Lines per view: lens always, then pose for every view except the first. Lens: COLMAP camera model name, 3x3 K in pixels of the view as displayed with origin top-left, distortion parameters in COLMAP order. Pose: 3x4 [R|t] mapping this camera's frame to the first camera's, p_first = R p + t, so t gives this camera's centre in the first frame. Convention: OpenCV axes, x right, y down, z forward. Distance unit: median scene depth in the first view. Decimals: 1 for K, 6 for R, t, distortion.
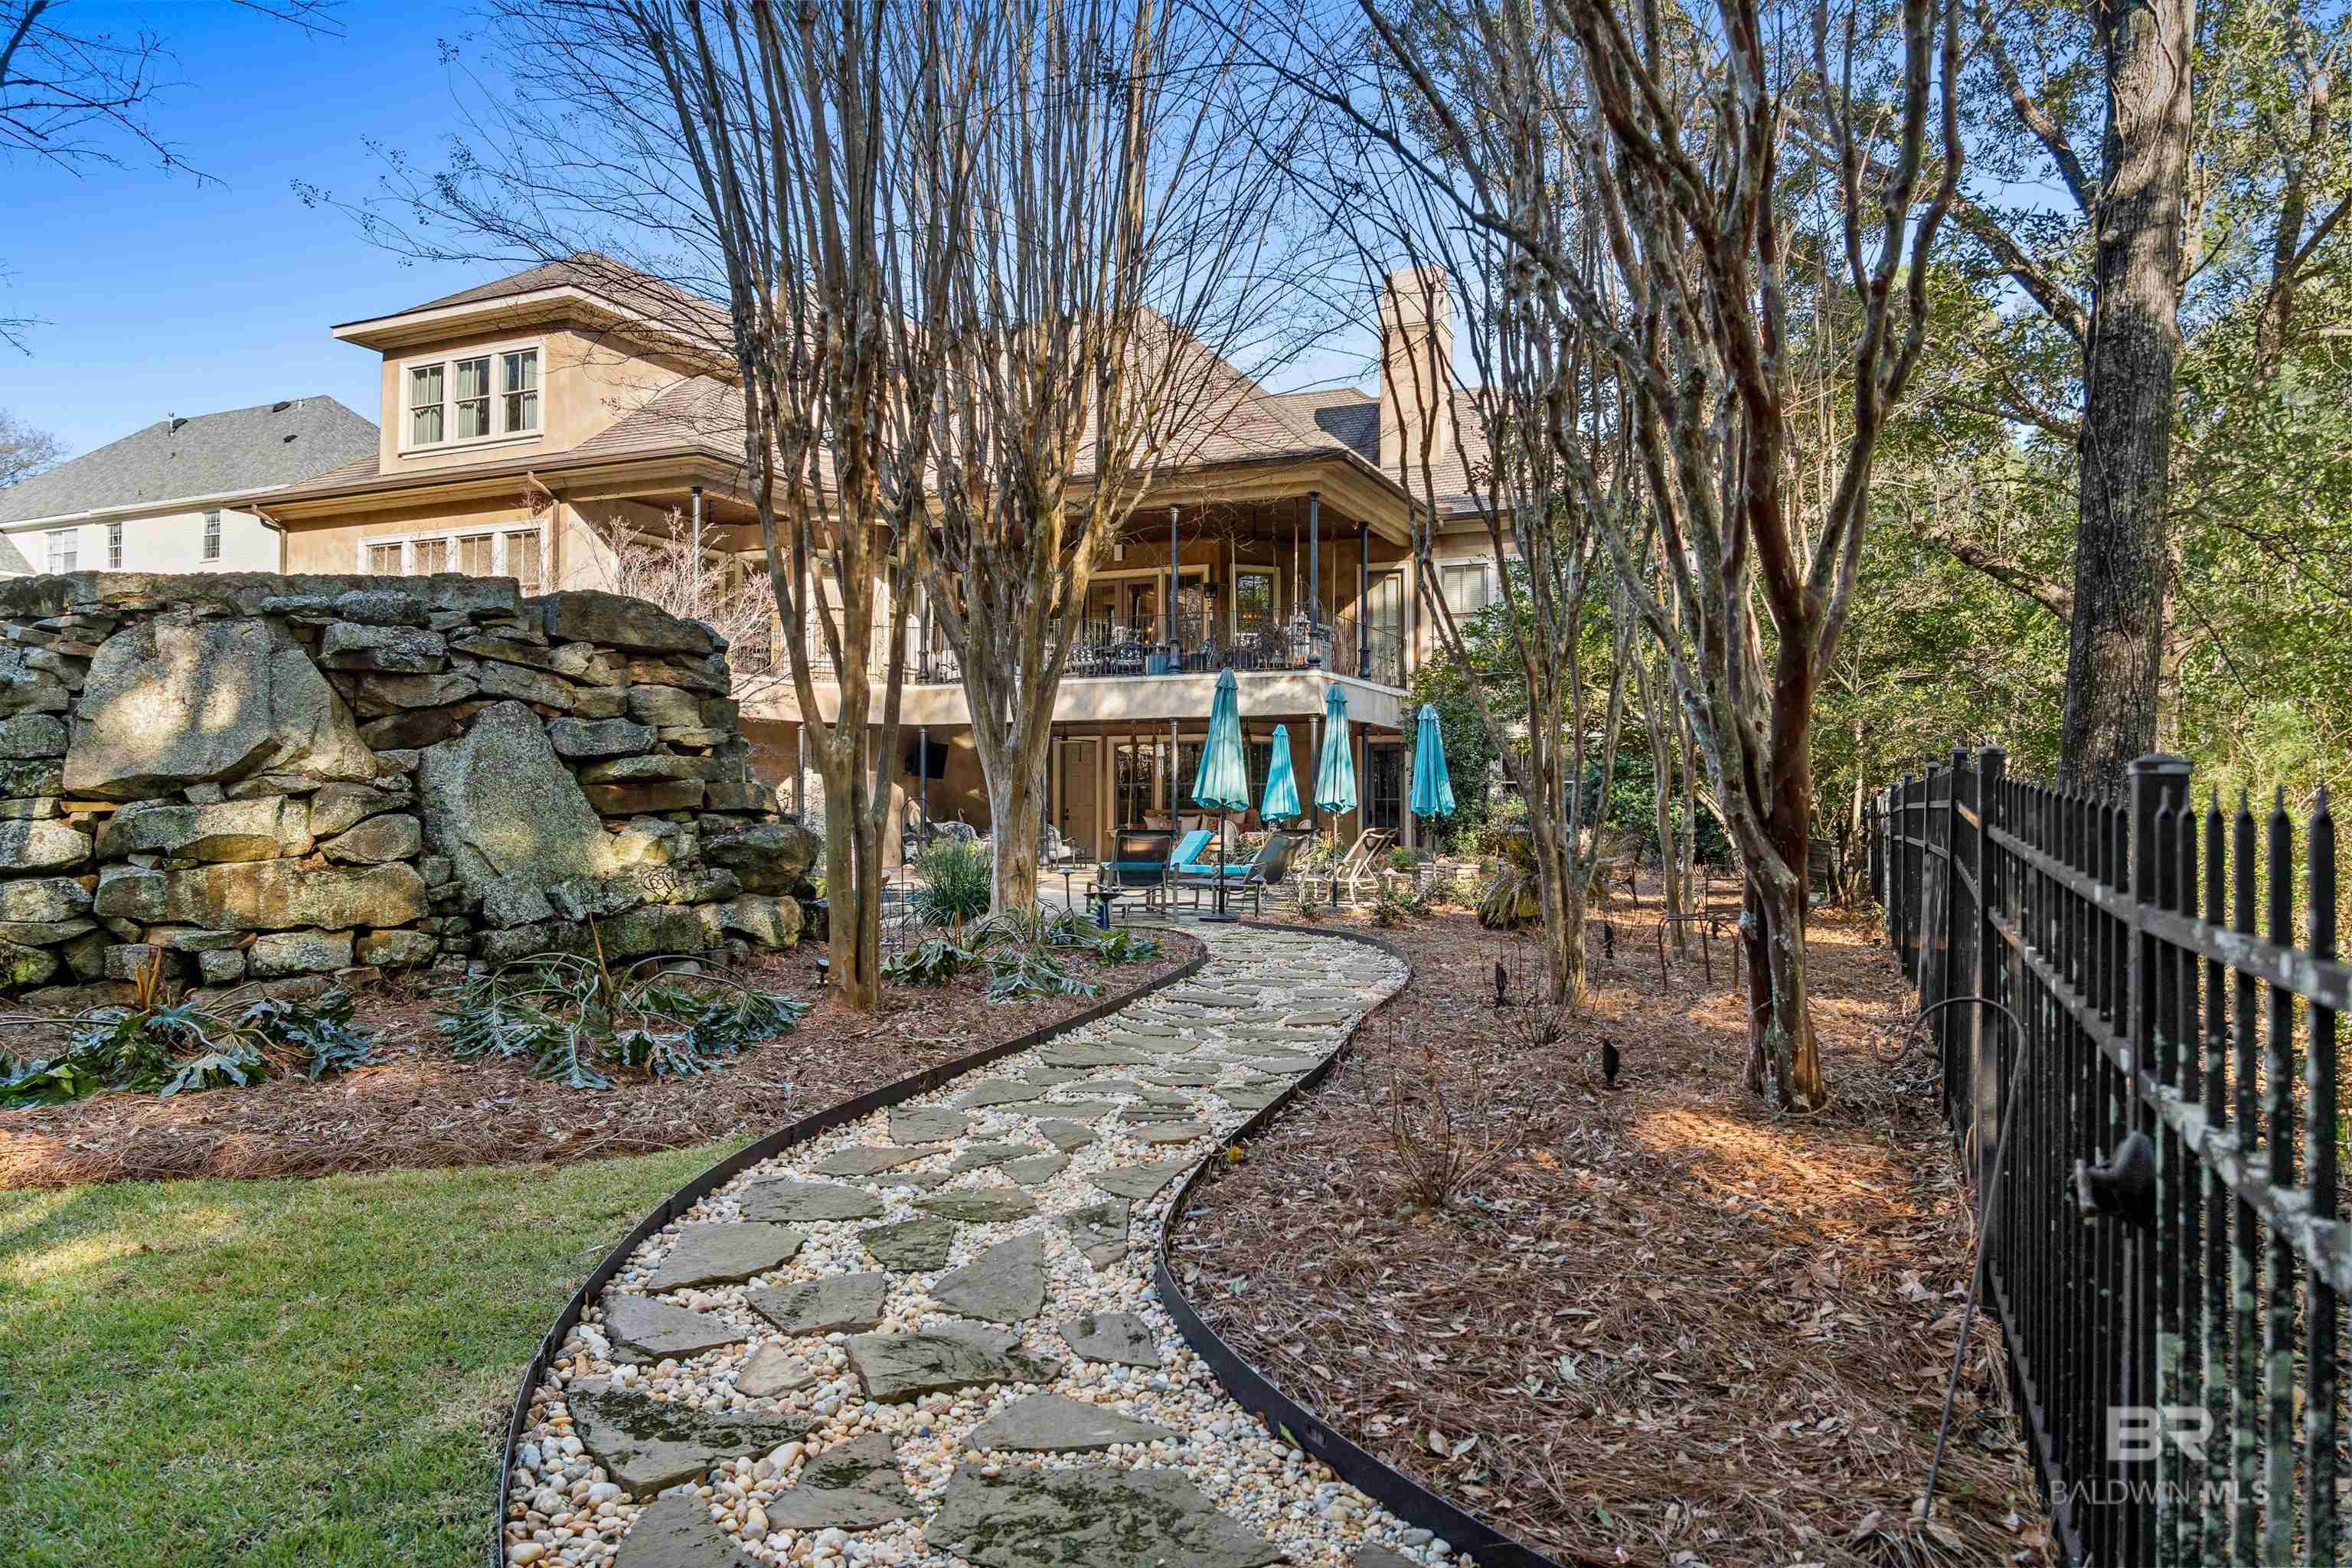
lens RADIAL K [[1585.1, 0, 1175.8], [0, 1585.1, 787.2], [0, 0, 1]] dist [-0.012967, -0.001682]
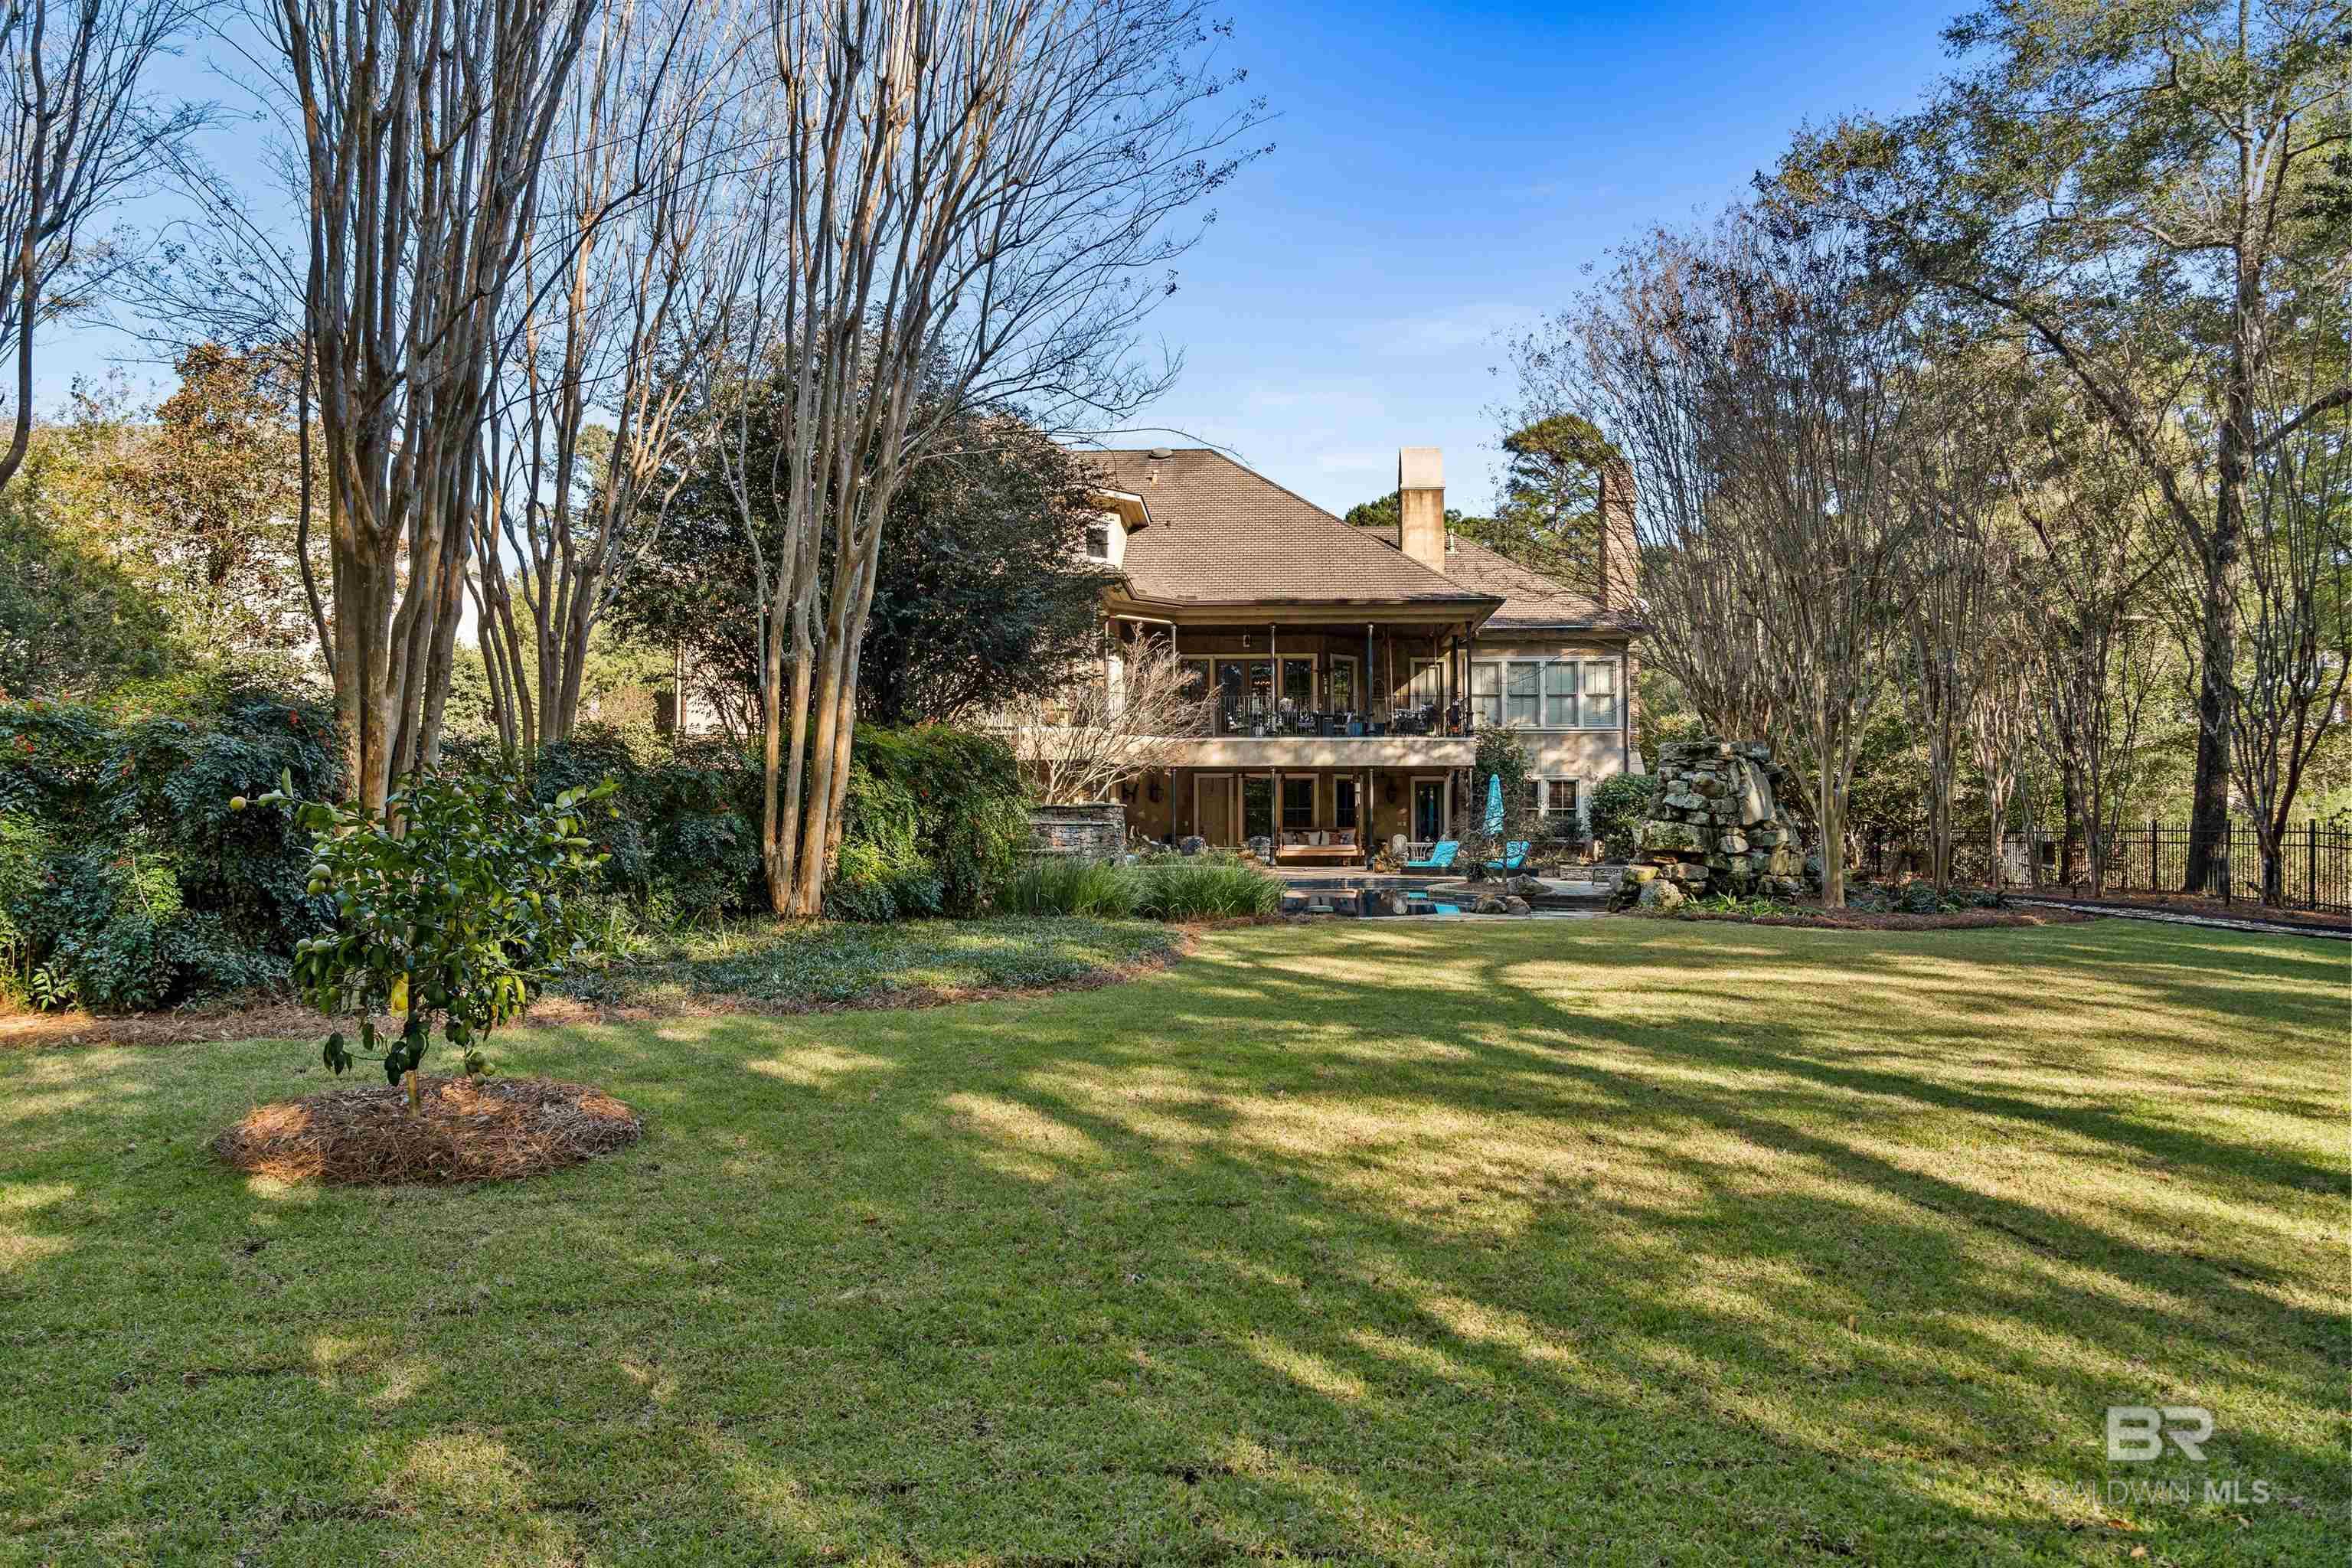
lens RADIAL K [[1585.1, 0, 1170.0], [0, 1585.1, 798.6], [0, 0, 1]] dist [-0.012967, -0.001682]
pose [[0.943982, 0.009529, 0.329858, -0.668323], [-0.008940, 0.999955, -0.003302, -0.006848], [-0.329875, 0.000168, 0.944025, -0.337774]]
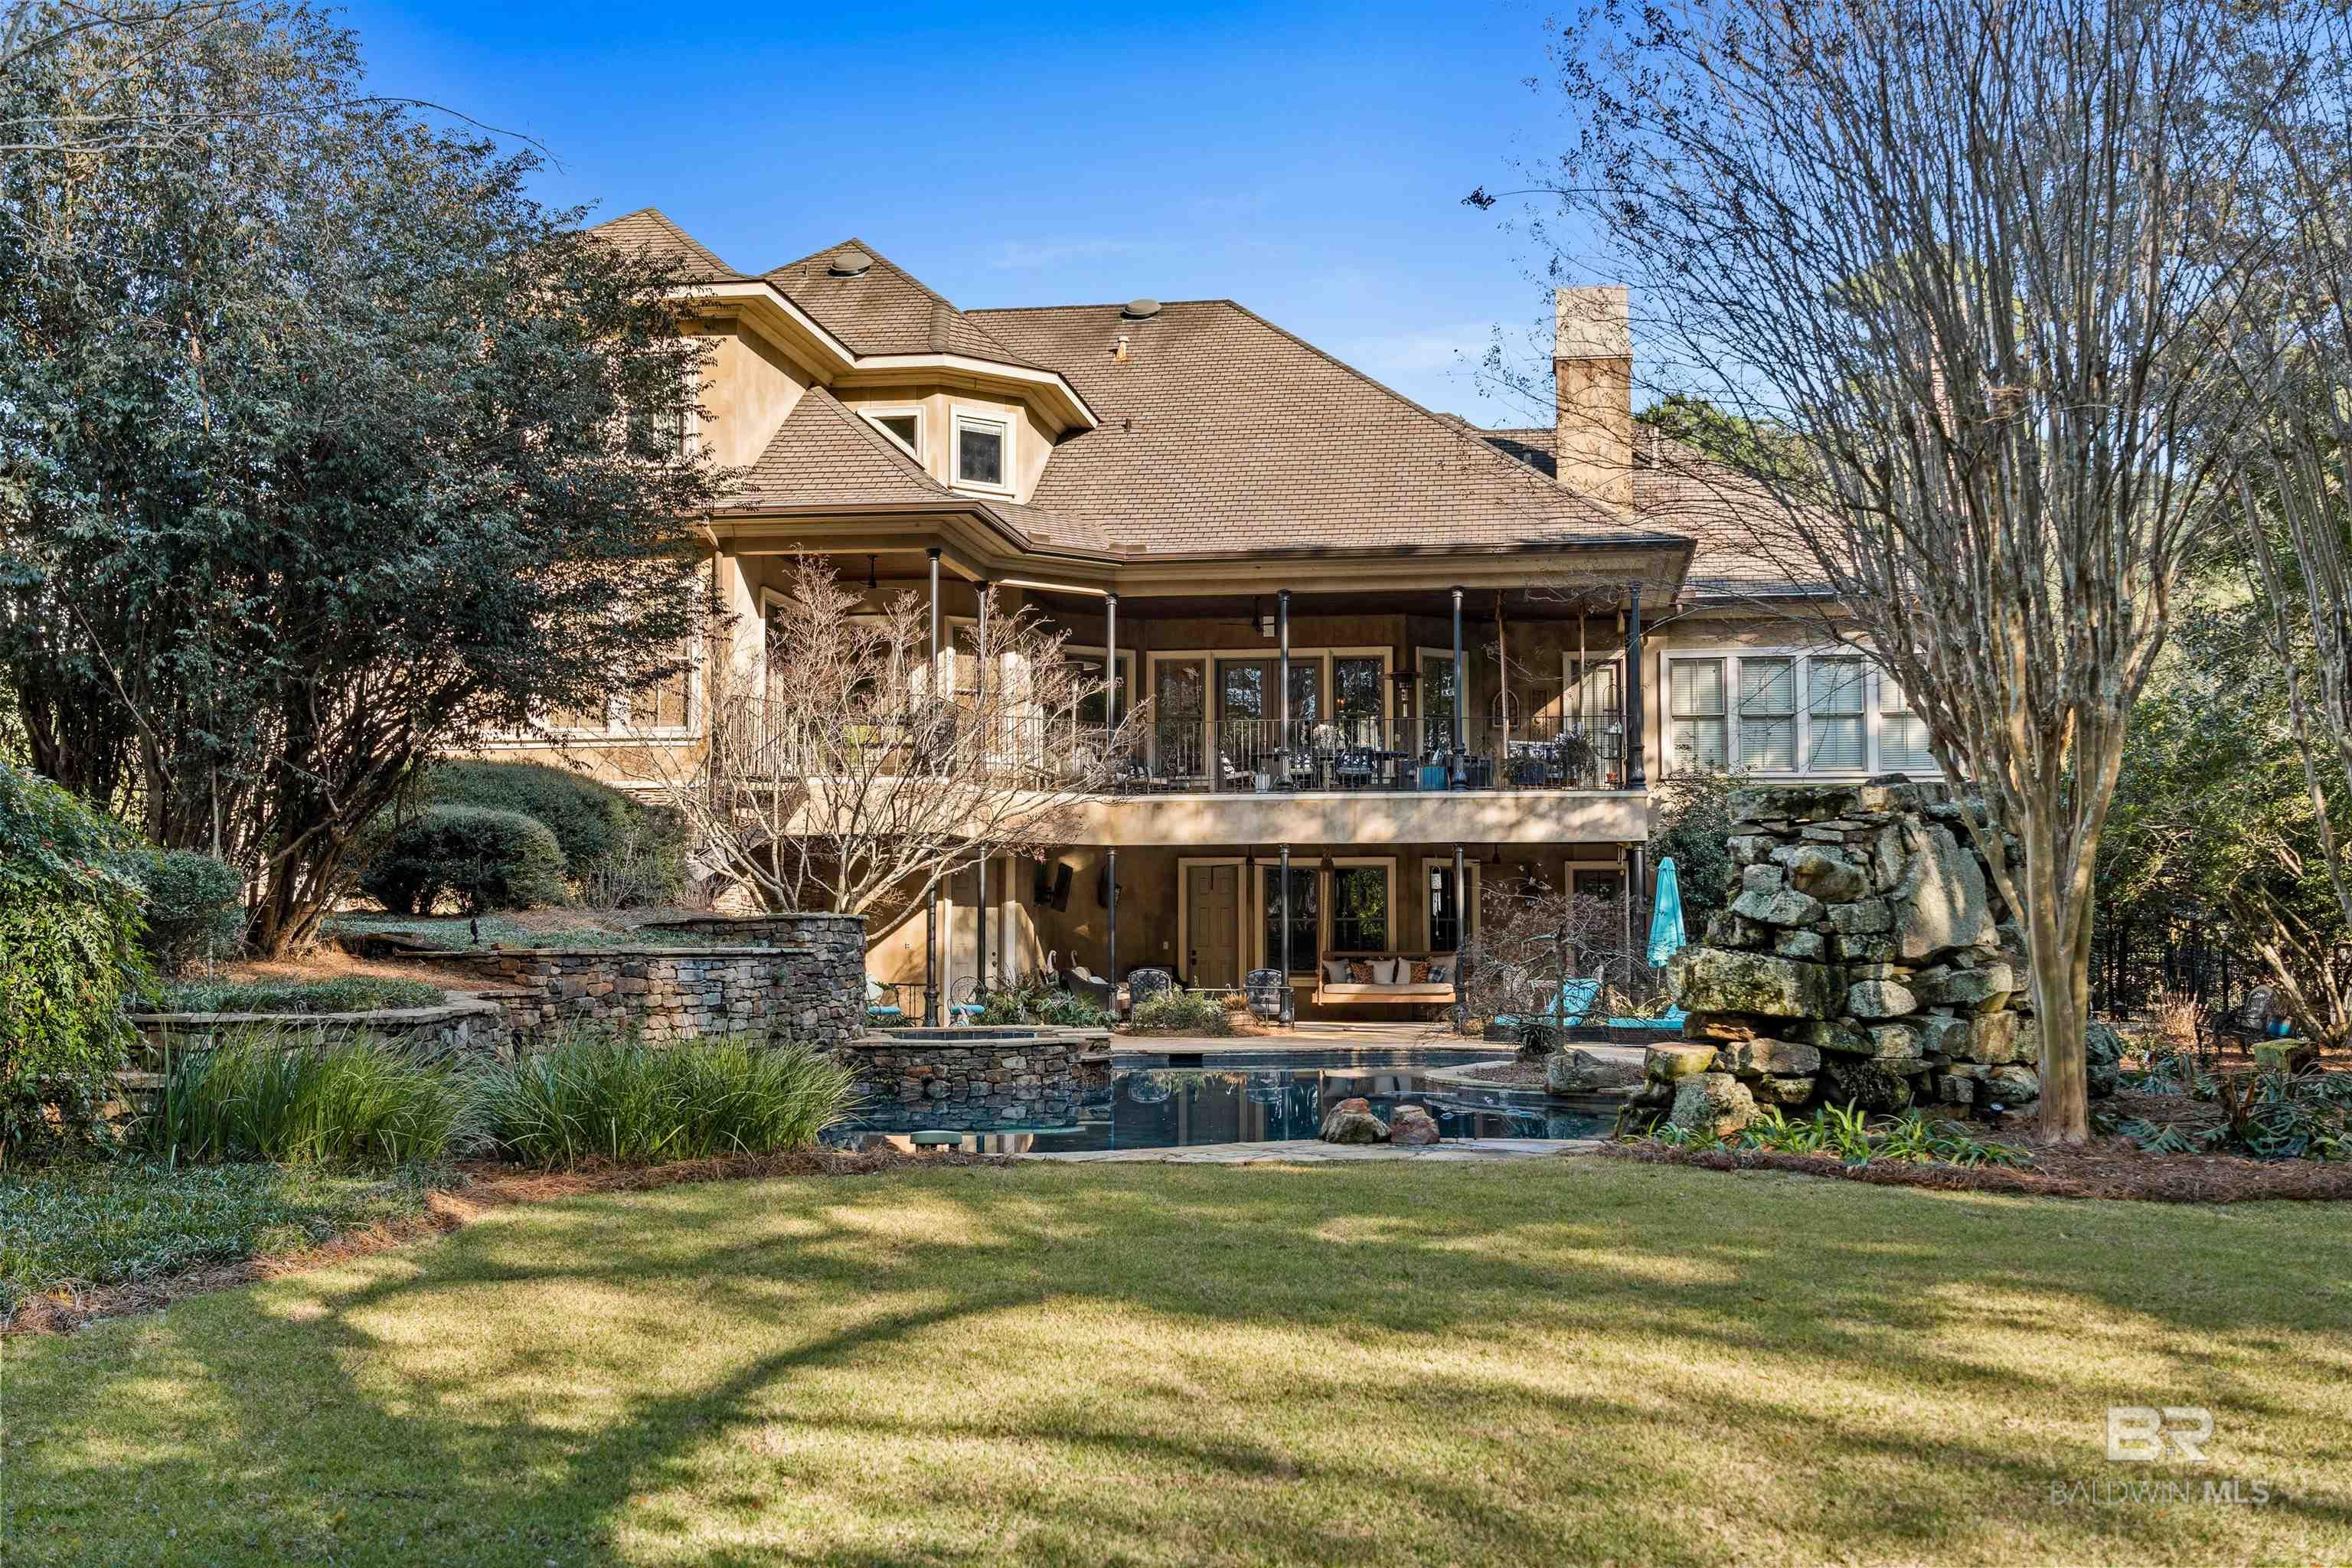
lens RADIAL K [[2496.1, 0, 1180.0], [0, 2496.1, 778.8], [0, 0, 1]] dist [0.086005, 0.000000]
pose [[0.968439, 0.018276, 0.248578, -0.468649], [-0.005653, 0.998662, -0.051399, -0.009370], [-0.249185, 0.048371, 0.967247, -0.229974]]
